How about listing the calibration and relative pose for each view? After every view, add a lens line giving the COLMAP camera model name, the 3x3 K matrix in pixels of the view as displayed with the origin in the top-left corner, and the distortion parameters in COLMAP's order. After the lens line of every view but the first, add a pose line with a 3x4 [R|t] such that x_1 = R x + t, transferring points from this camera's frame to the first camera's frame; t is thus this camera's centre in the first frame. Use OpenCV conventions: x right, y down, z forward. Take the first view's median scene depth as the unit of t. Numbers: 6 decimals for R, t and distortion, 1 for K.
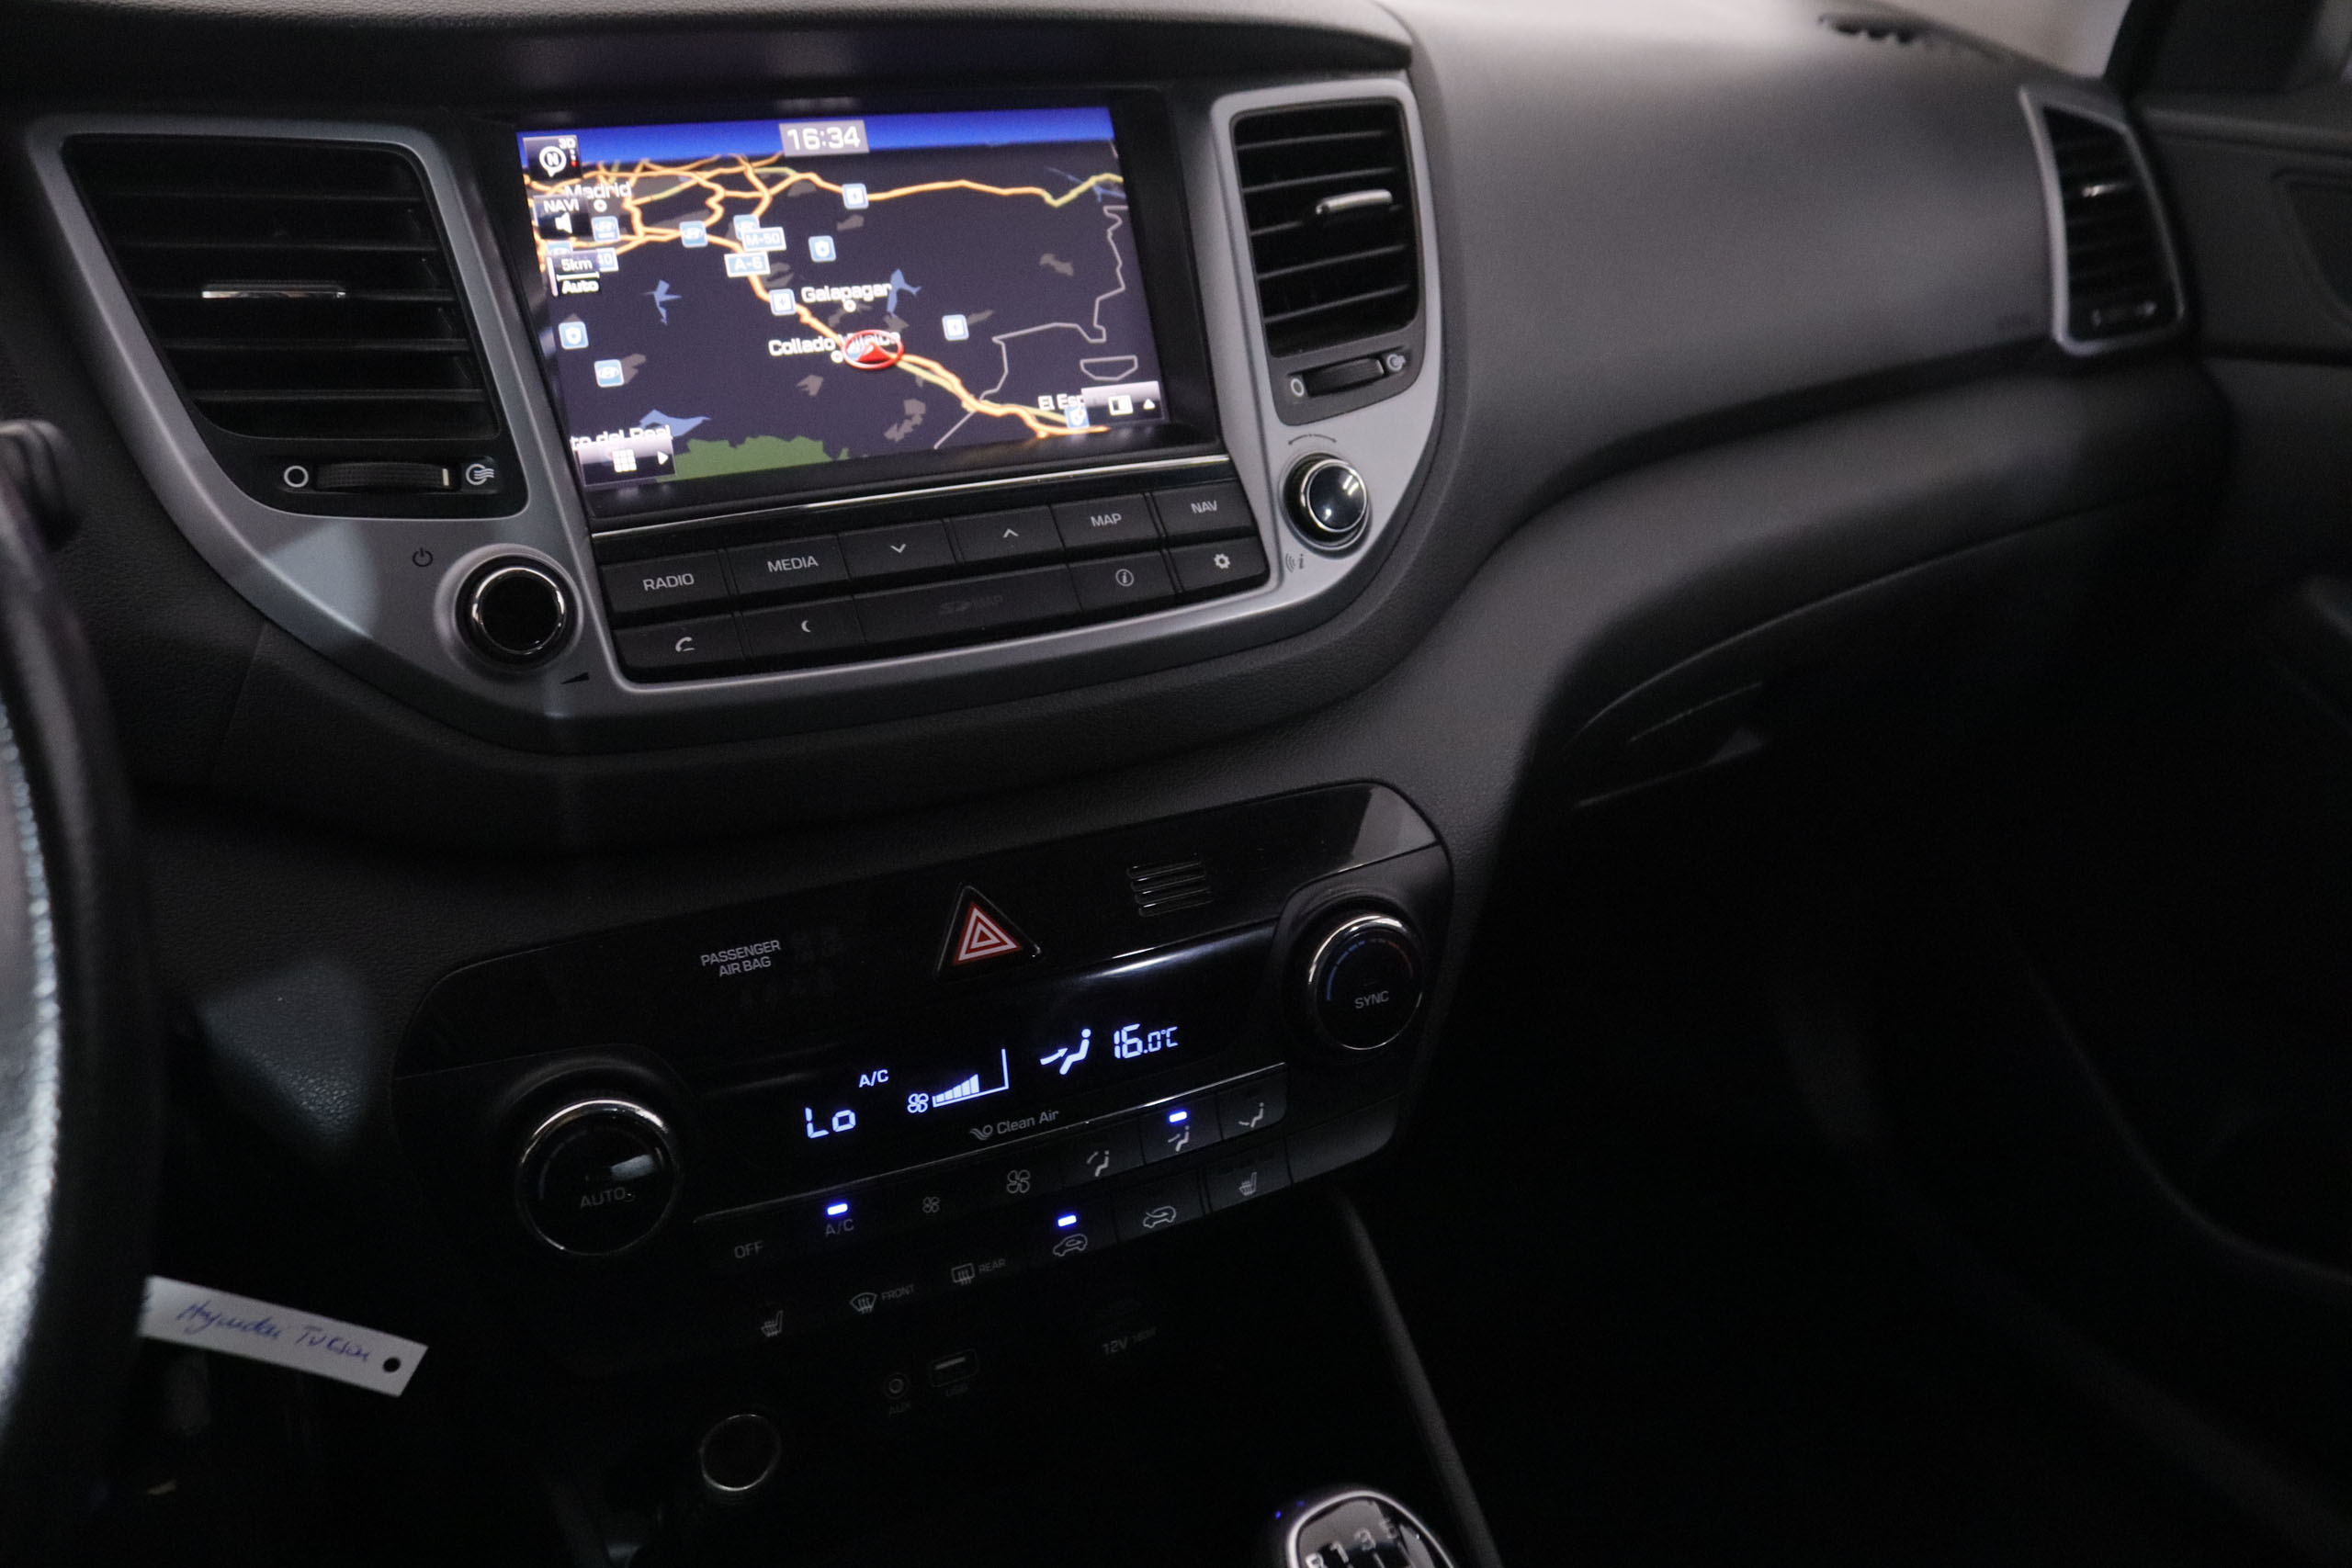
lens RADIAL K [[1914.3, 0, 1176.0], [0, 1914.3, 784.0], [0, 0, 1]] dist [-0.183339, 0.178985]
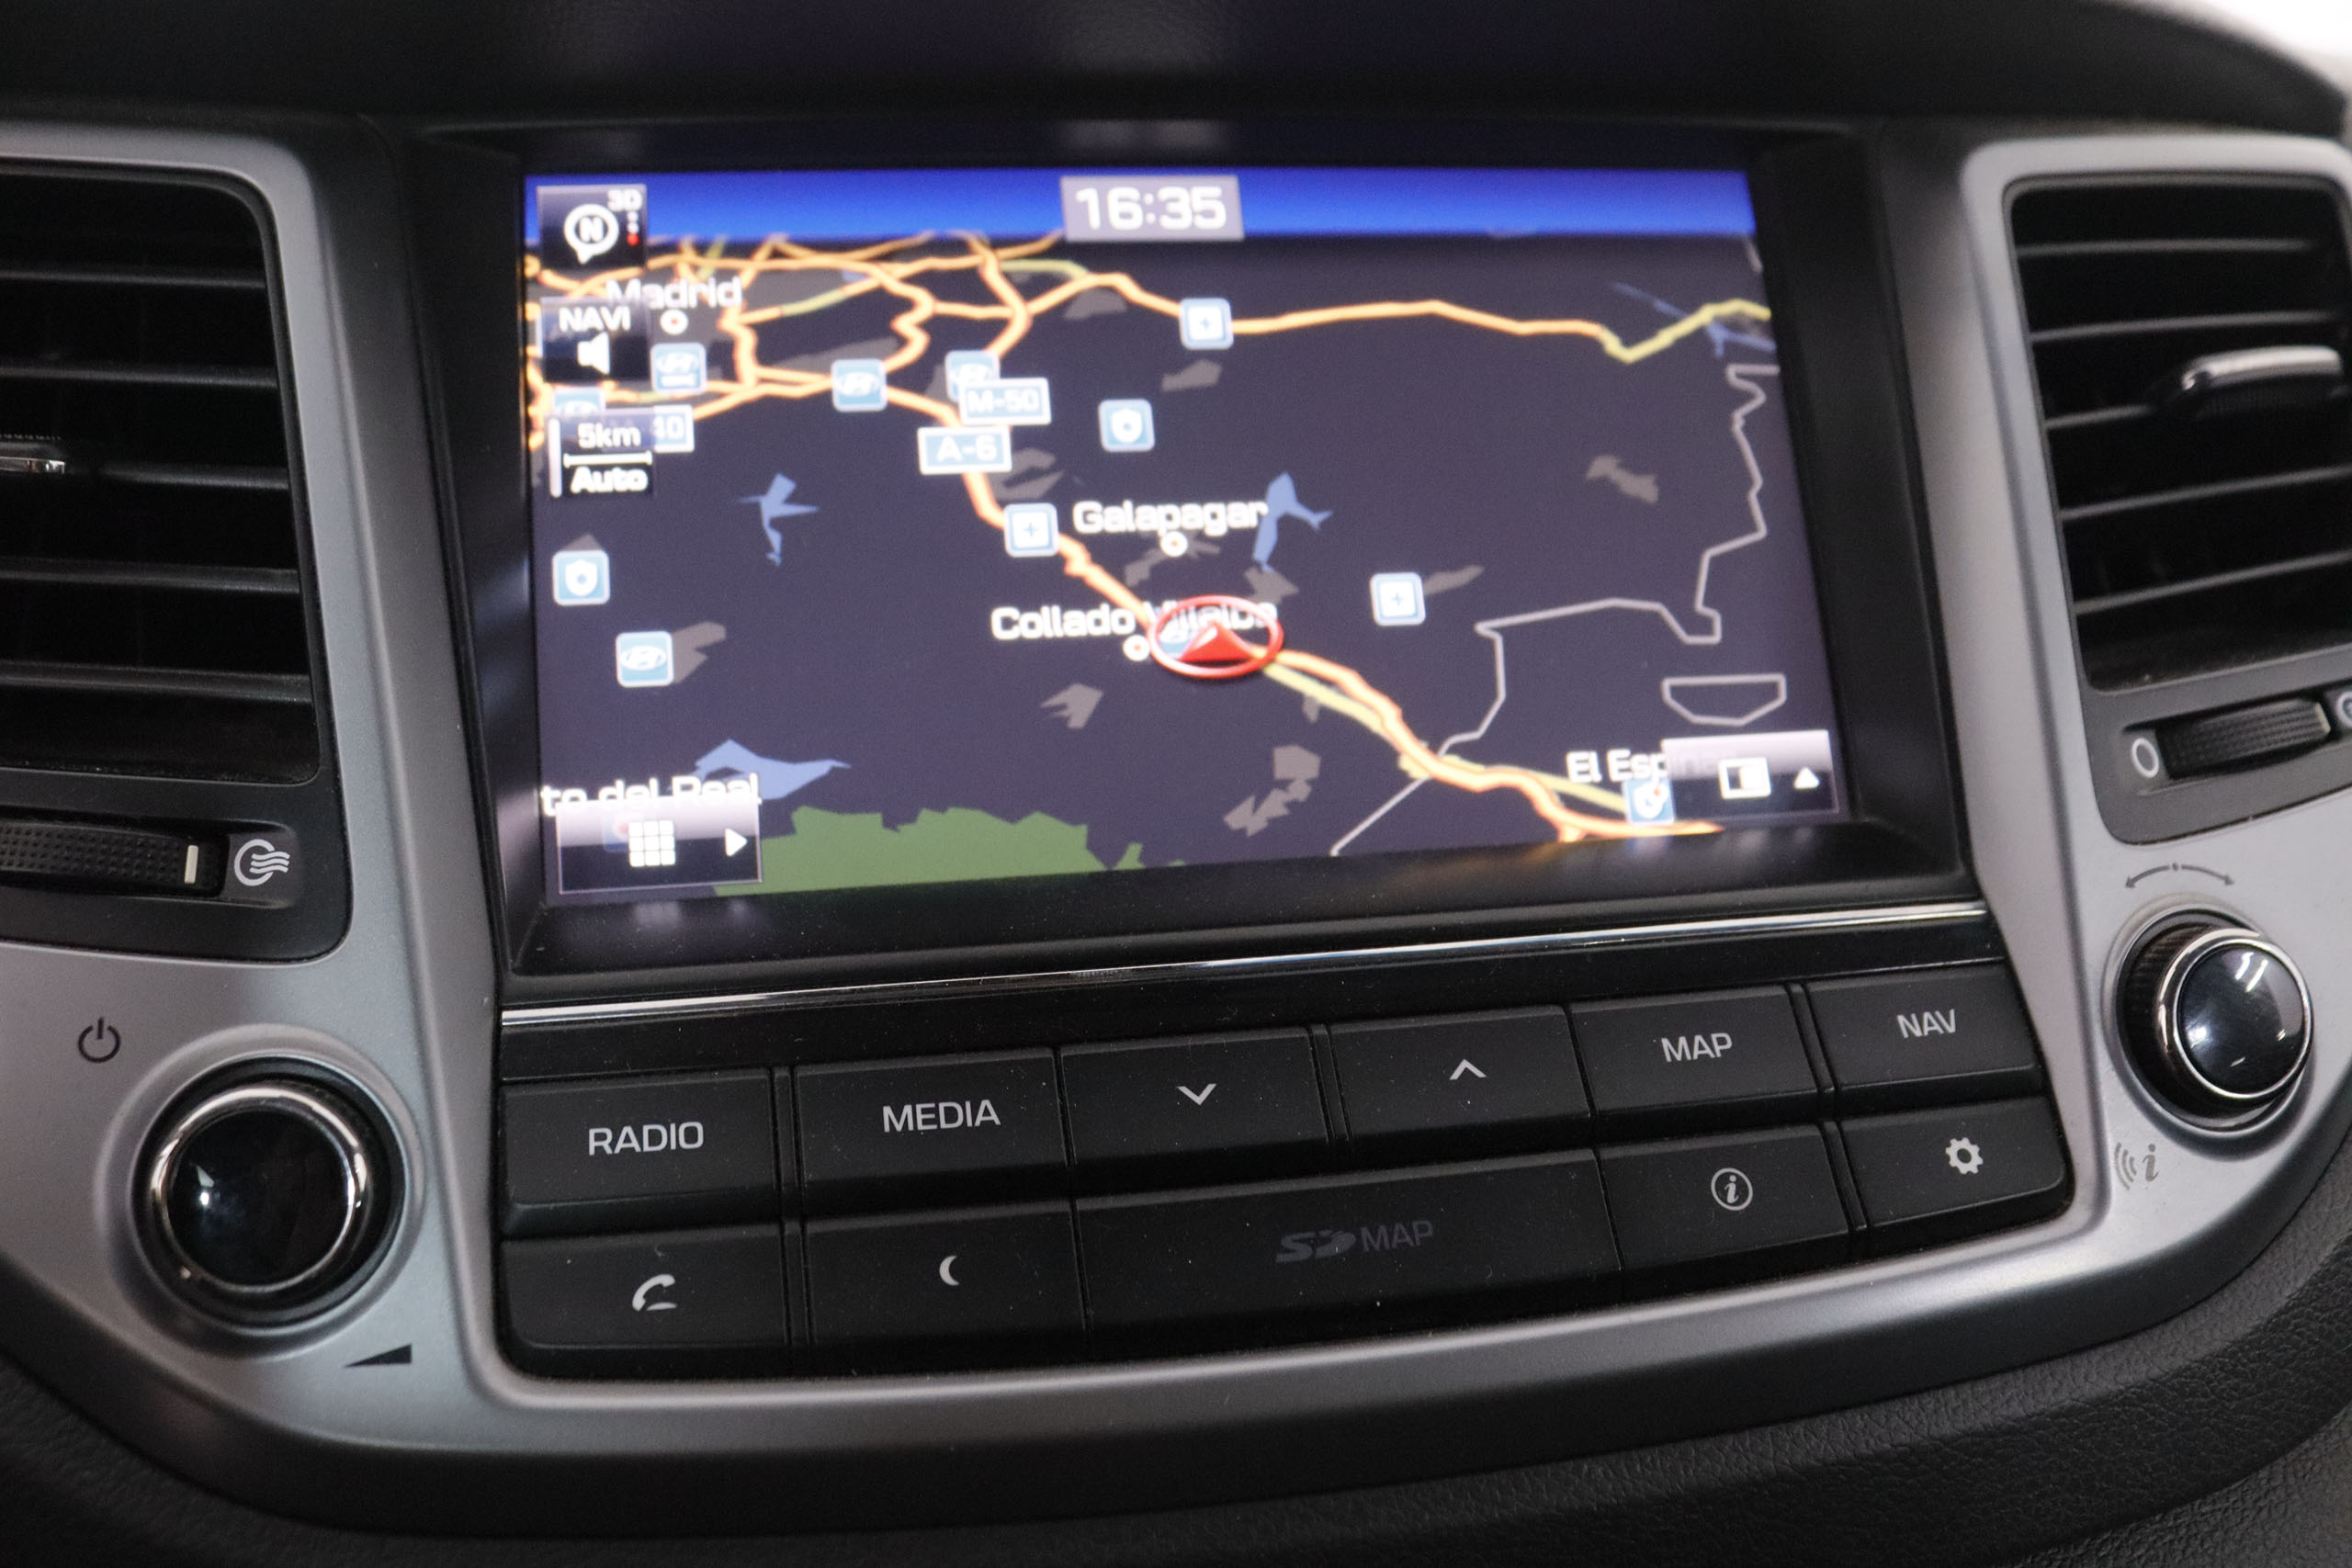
lens RADIAL K [[2214.1, 0, 1176.0], [0, 2214.1, 784.0], [0, 0, 1]] dist [-0.163232, 0.185062]
pose [[0.959776, 0.048049, -0.276625, -0.015193], [-0.094772, 0.982864, -0.158101, -0.105482], [0.264289, 0.177957, 0.947883, 0.479486]]
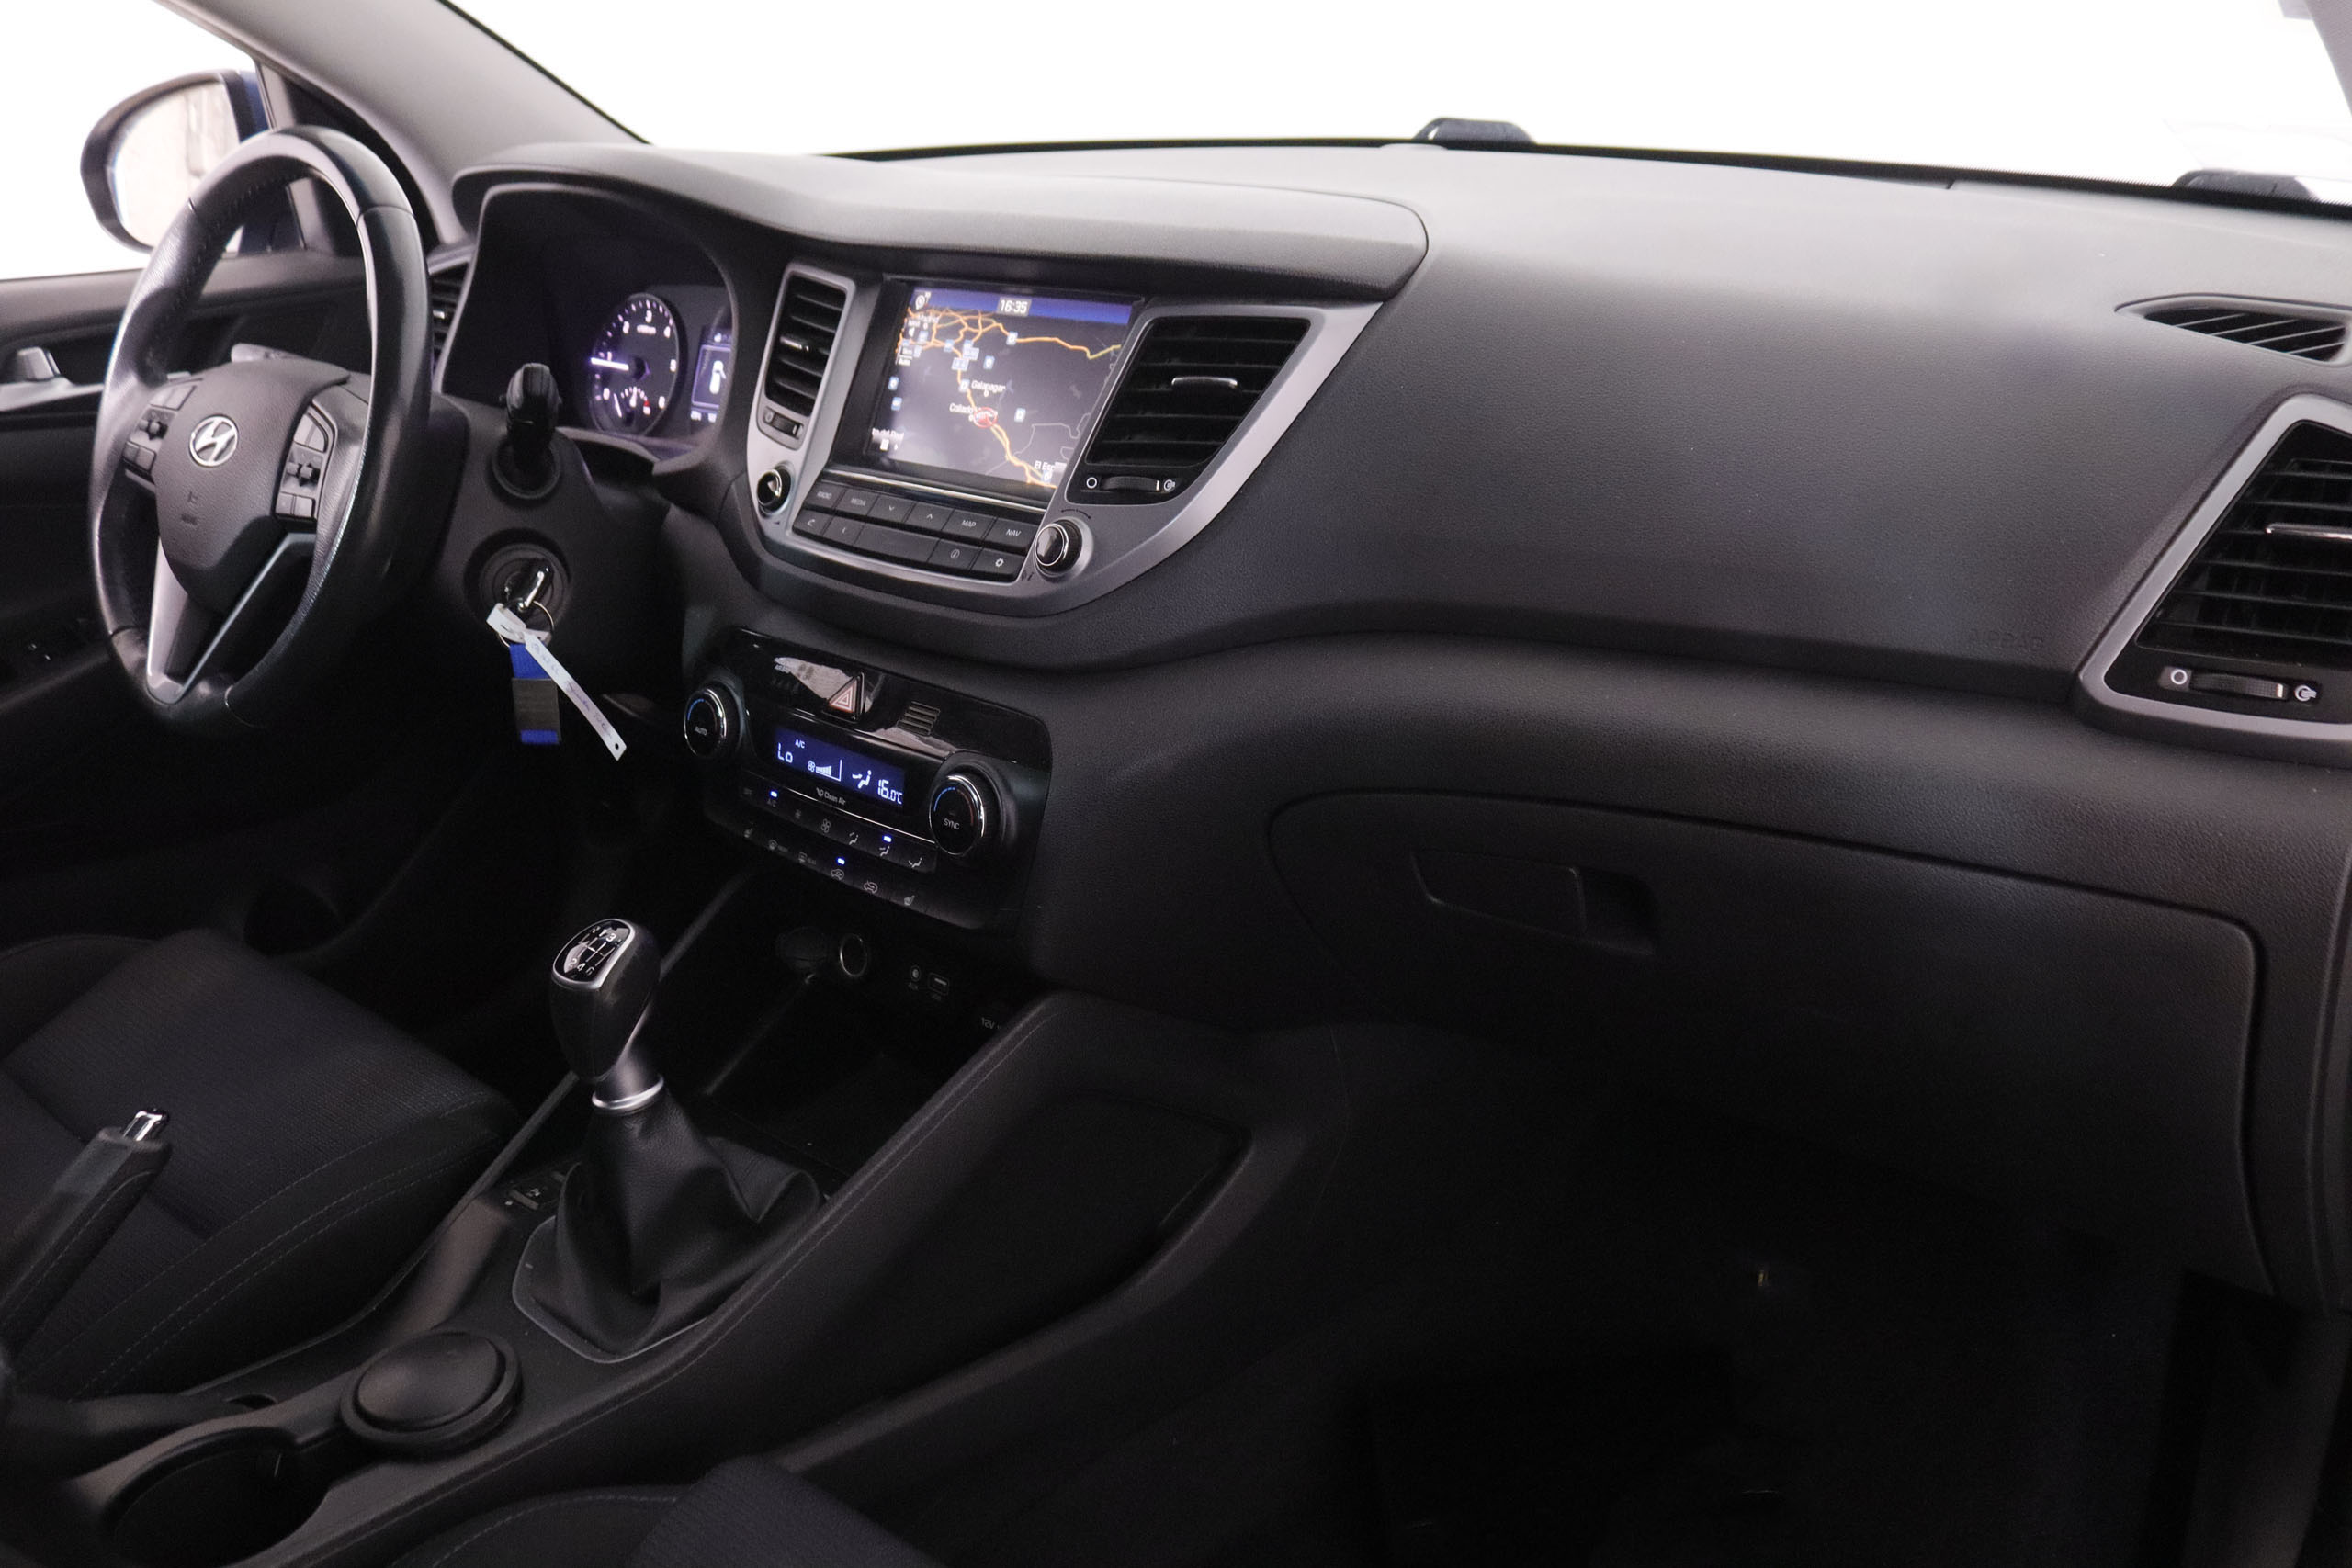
lens RADIAL K [[1914.3, 0, 1176.0], [0, 1914.3, 784.0], [0, 0, 1]] dist [-0.183339, 0.178985]
pose [[0.338841, 0.317047, -0.885815, 1.716357], [-0.359338, 0.913746, 0.189590, -0.324633], [0.869519, 0.254066, 0.423542, 0.450647]]
